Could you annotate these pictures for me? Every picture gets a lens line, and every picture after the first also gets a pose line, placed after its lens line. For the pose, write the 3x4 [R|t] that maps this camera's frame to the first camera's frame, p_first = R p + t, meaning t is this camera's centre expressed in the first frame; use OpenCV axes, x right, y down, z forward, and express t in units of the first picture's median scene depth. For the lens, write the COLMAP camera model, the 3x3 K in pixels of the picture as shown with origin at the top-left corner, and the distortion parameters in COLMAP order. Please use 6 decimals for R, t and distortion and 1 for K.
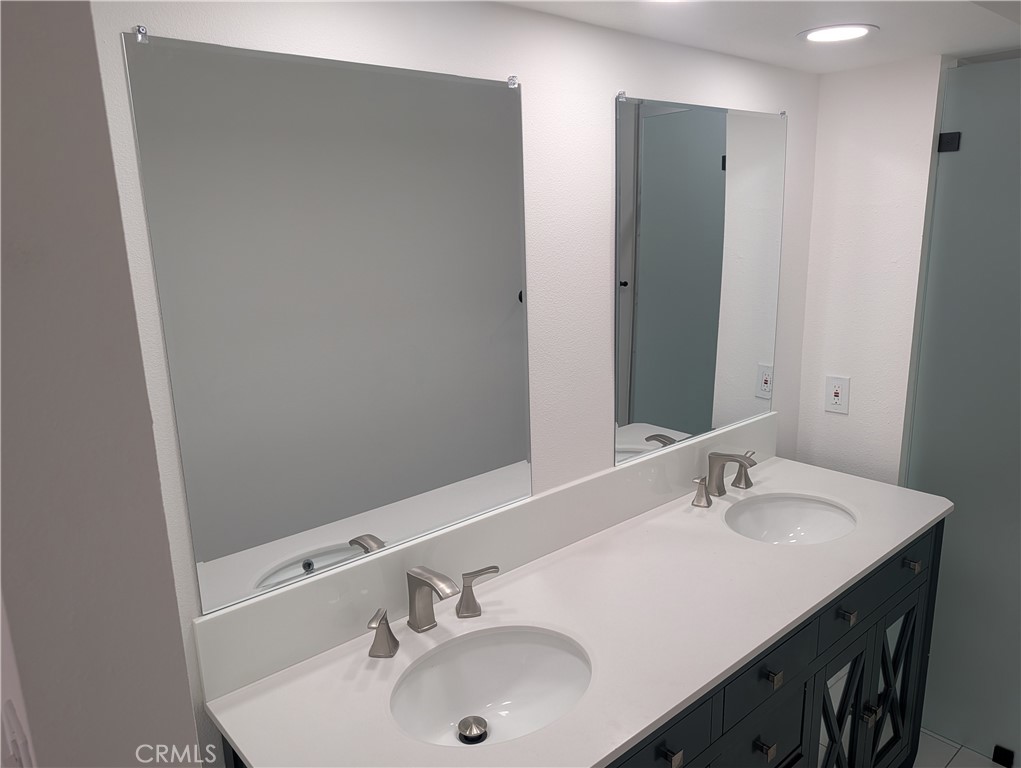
lens RADIAL K [[740.3, 0, 506.5], [0, 740.3, 388.6], [0, 0, 1]] dist [0.029593, -0.026543]
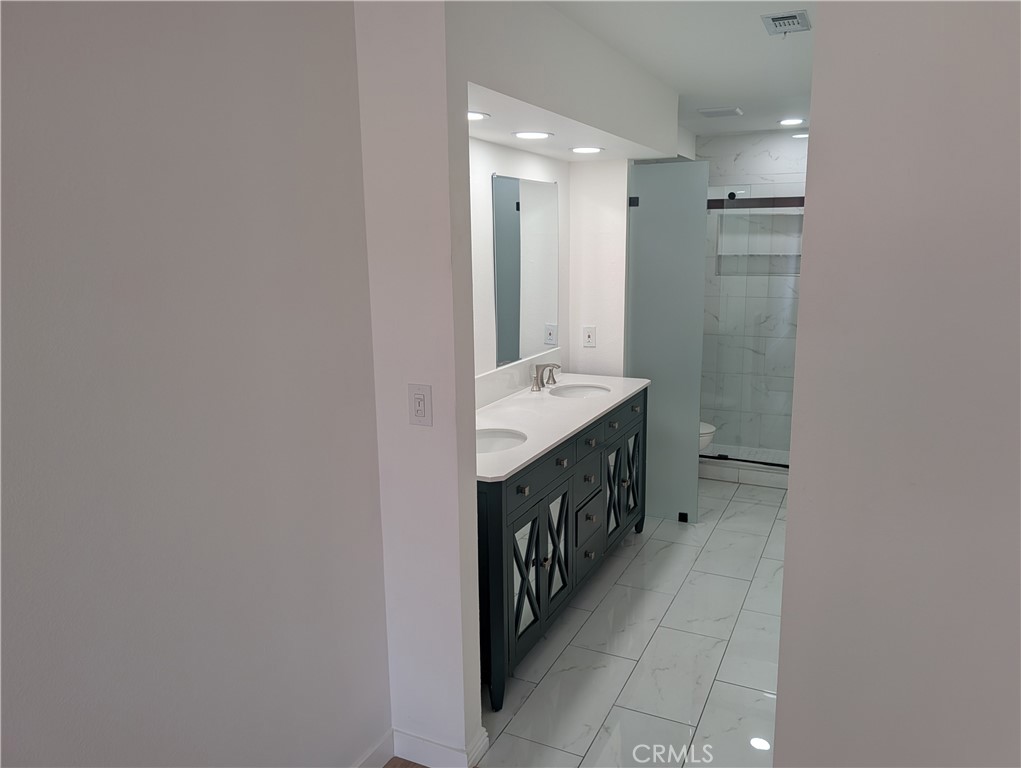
lens RADIAL K [[740.3, 0, 515.4], [0, 740.3, 386.4], [0, 0, 1]] dist [0.029593, -0.026543]
pose [[0.920441, -0.062148, 0.385908, -0.484627], [0.077591, 0.996683, -0.024554, 0.182867], [-0.383102, 0.052543, 0.922210, -0.669502]]
